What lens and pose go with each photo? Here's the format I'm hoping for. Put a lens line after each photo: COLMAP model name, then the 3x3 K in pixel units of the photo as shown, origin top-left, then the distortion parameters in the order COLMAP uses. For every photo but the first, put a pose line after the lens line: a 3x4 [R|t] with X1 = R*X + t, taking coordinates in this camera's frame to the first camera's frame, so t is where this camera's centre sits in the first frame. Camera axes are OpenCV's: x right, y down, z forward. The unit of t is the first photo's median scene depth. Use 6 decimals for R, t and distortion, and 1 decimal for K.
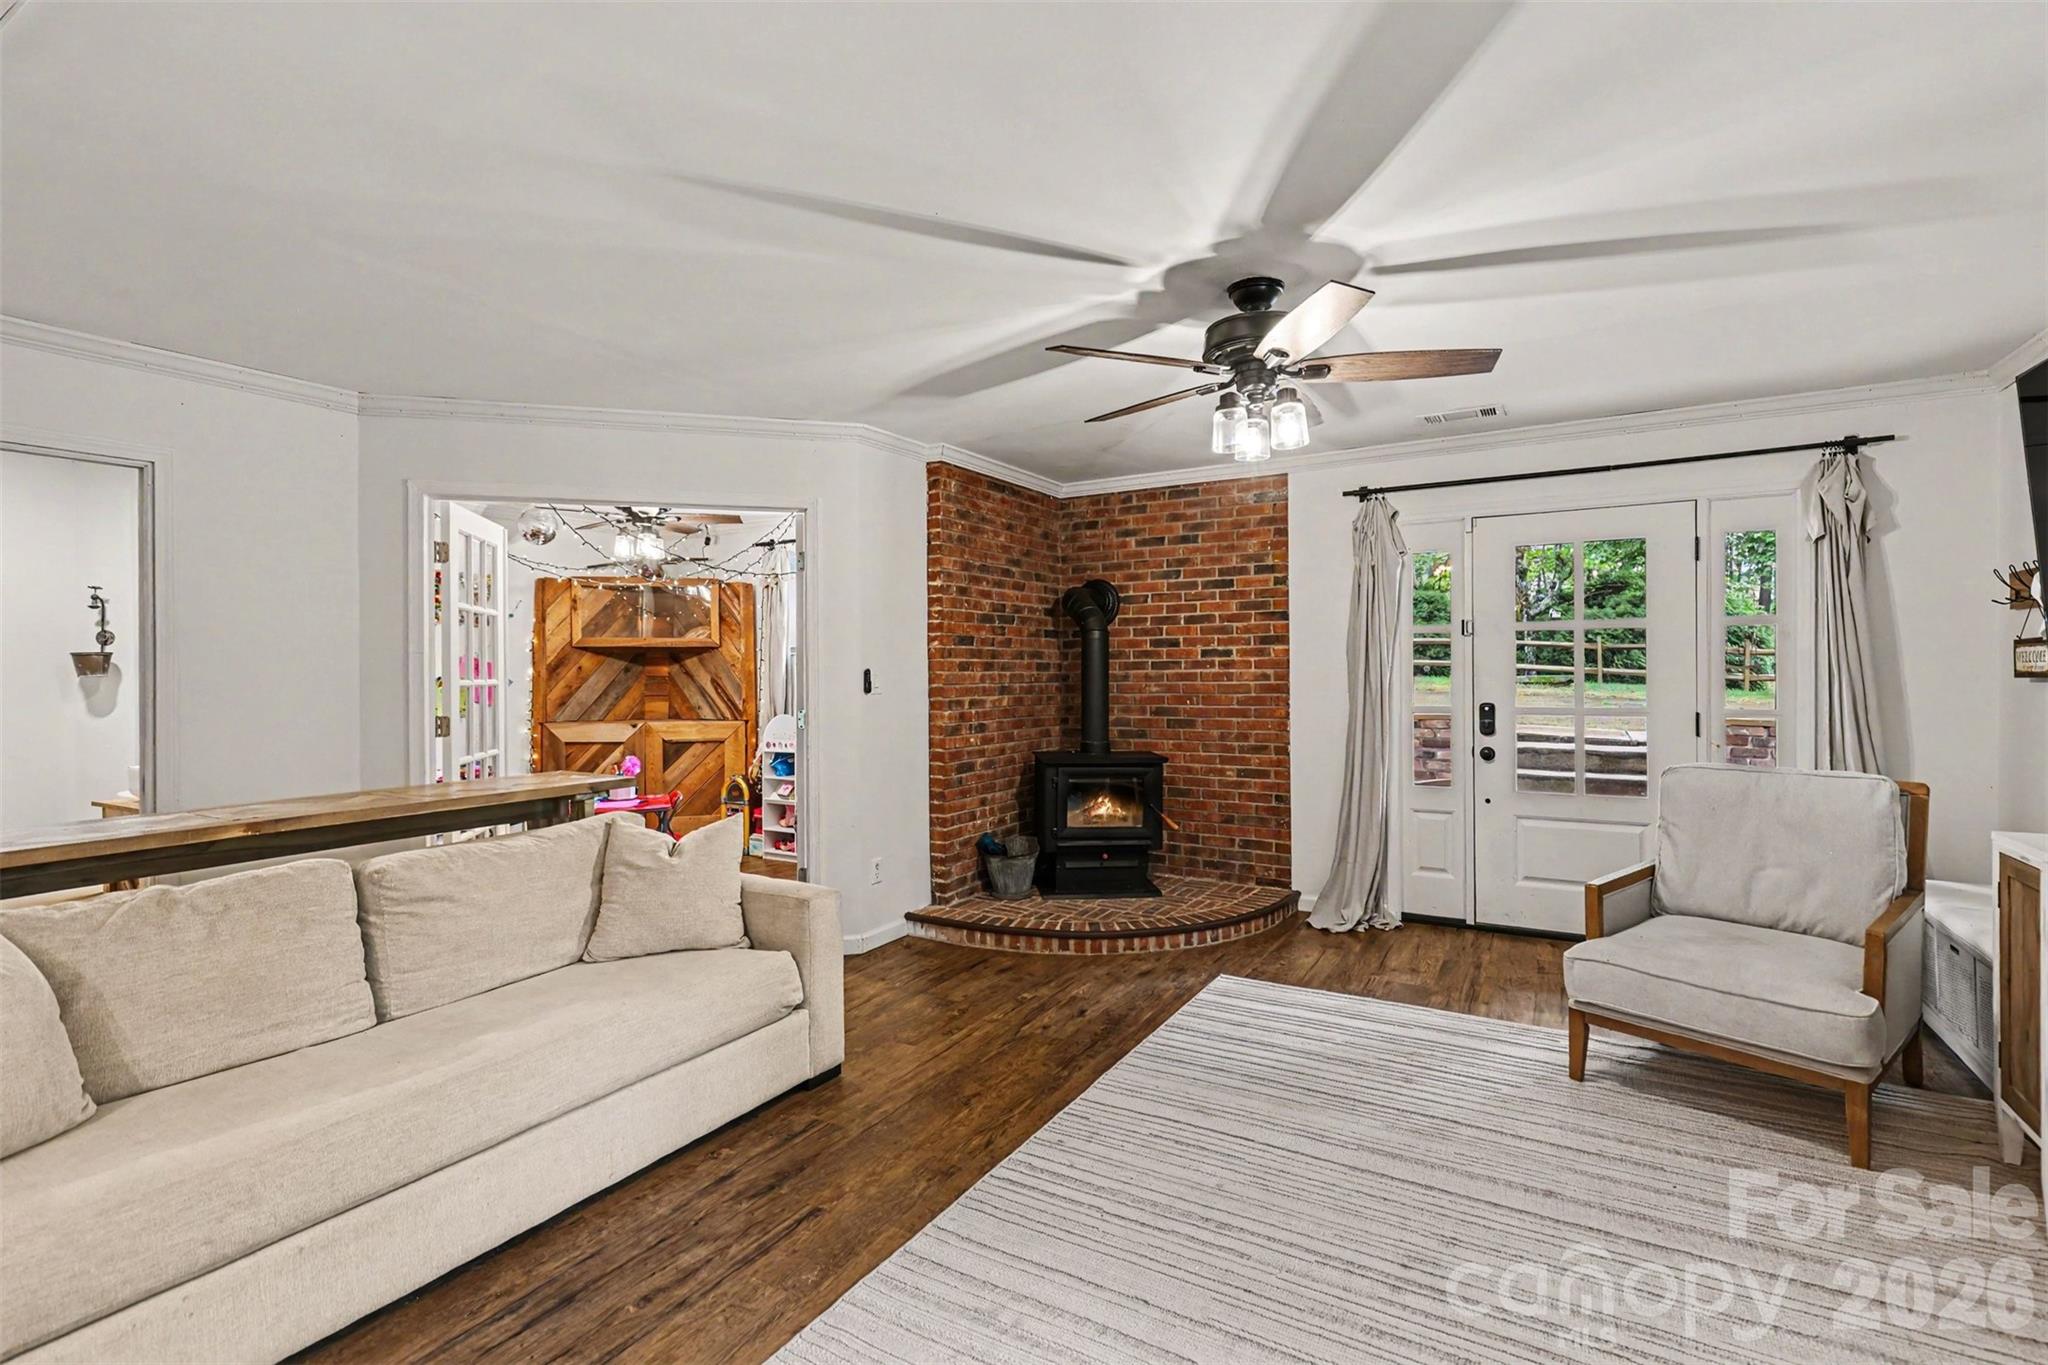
lens RADIAL K [[929.6, 0, 1027.2], [0, 929.6, 676.9], [0, 0, 1]] dist [0.001797, -0.000089]
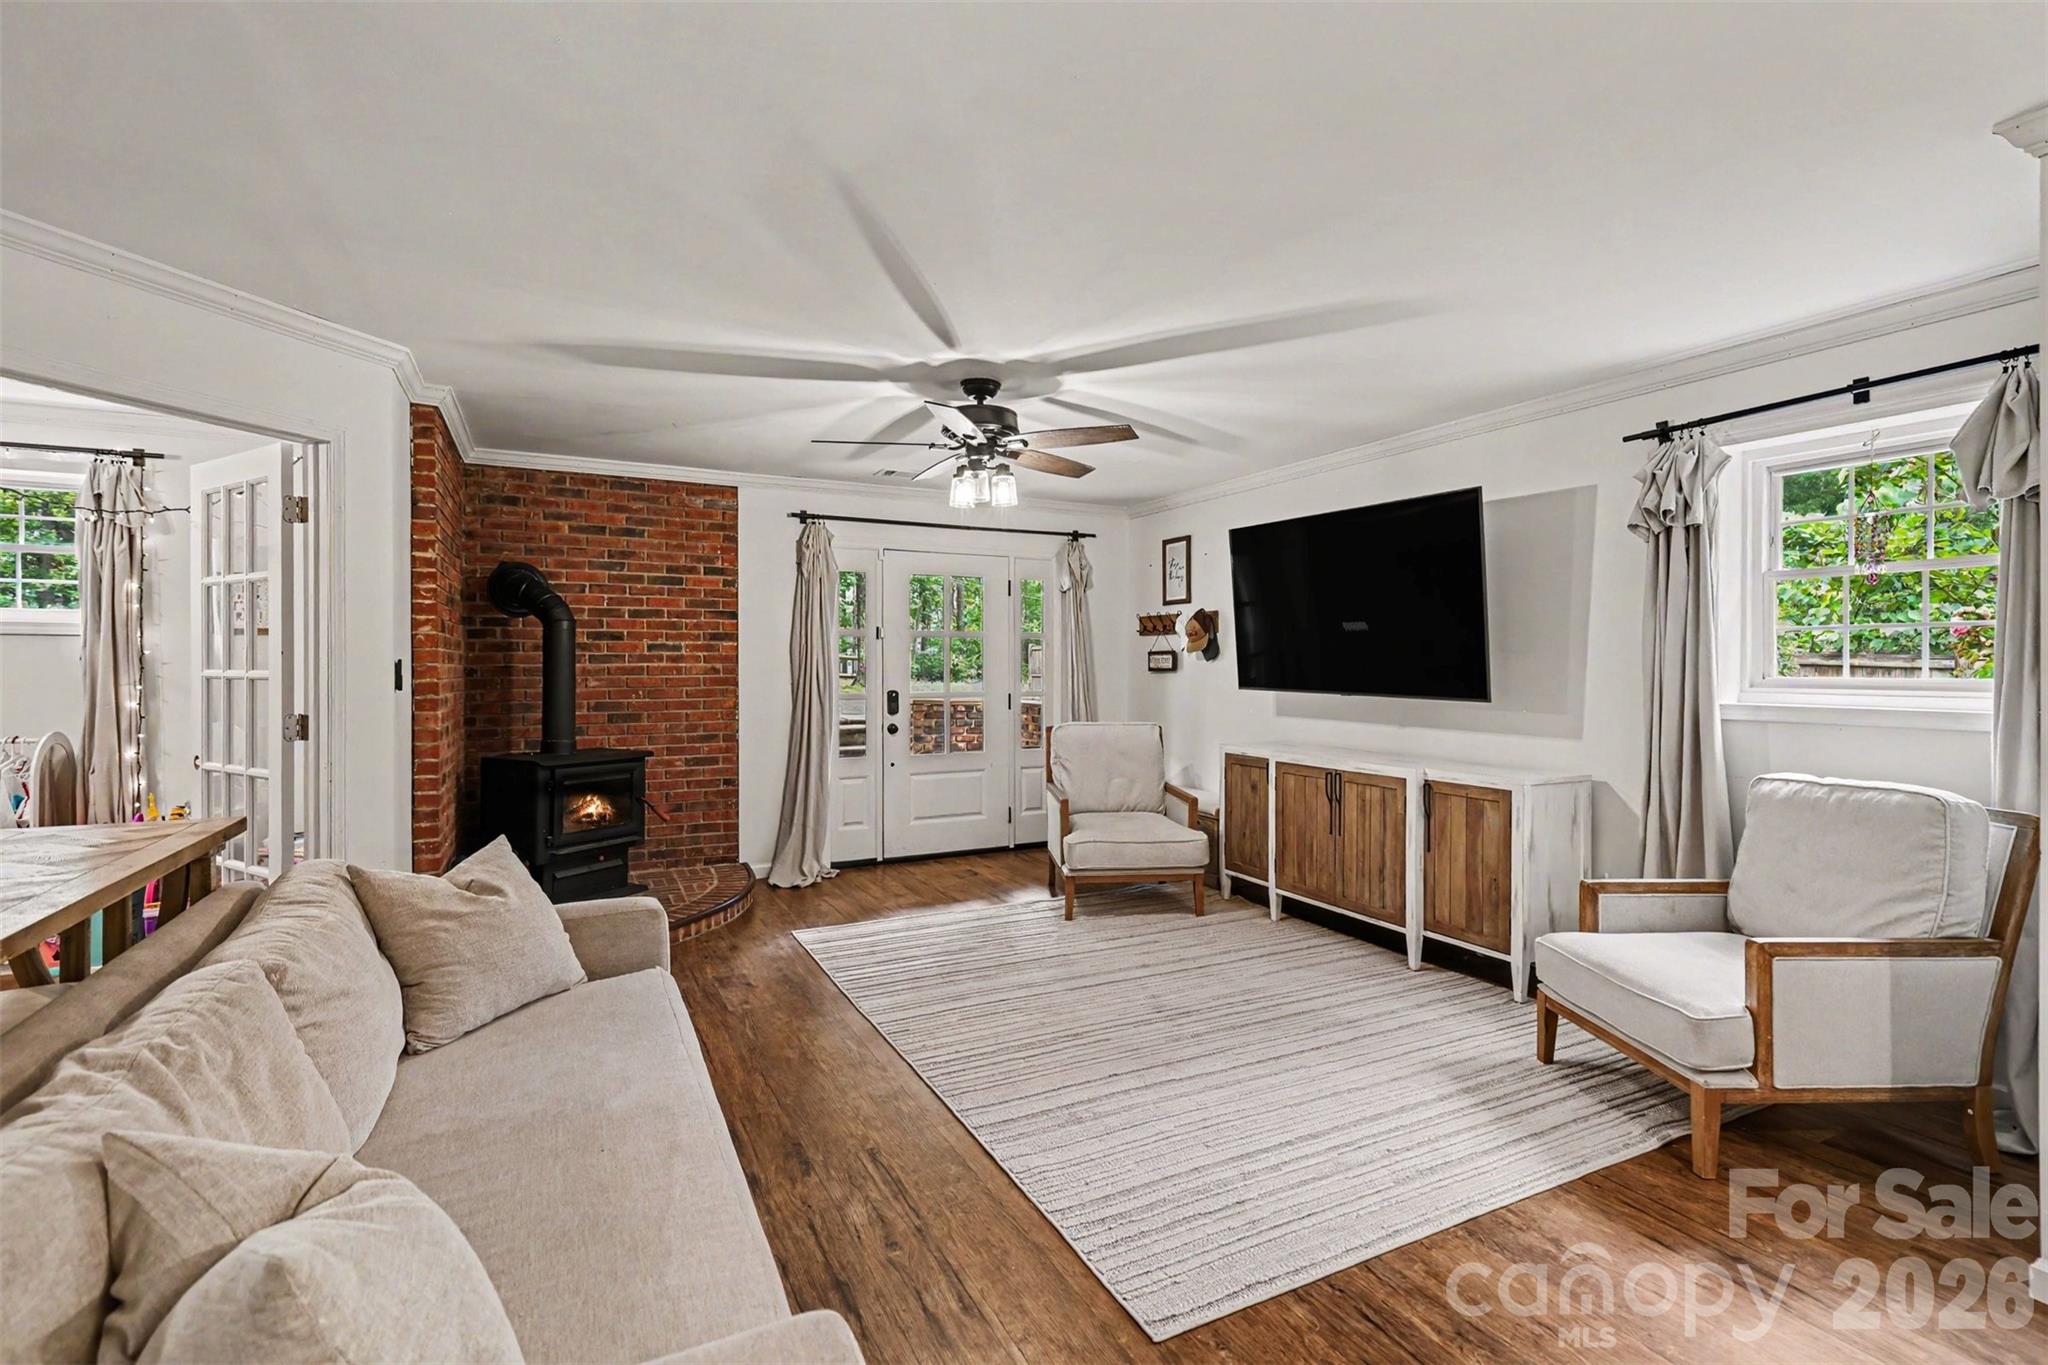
lens RADIAL K [[929.6, 0, 1034.7], [0, 929.6, 674.6], [0, 0, 1]] dist [0.001797, -0.000089]
pose [[0.539959, -0.001623, 0.841690, -0.456830], [0.000814, 0.999999, 0.001406, 0.003099], [-0.841691, -0.000074, 0.539960, 0.104644]]
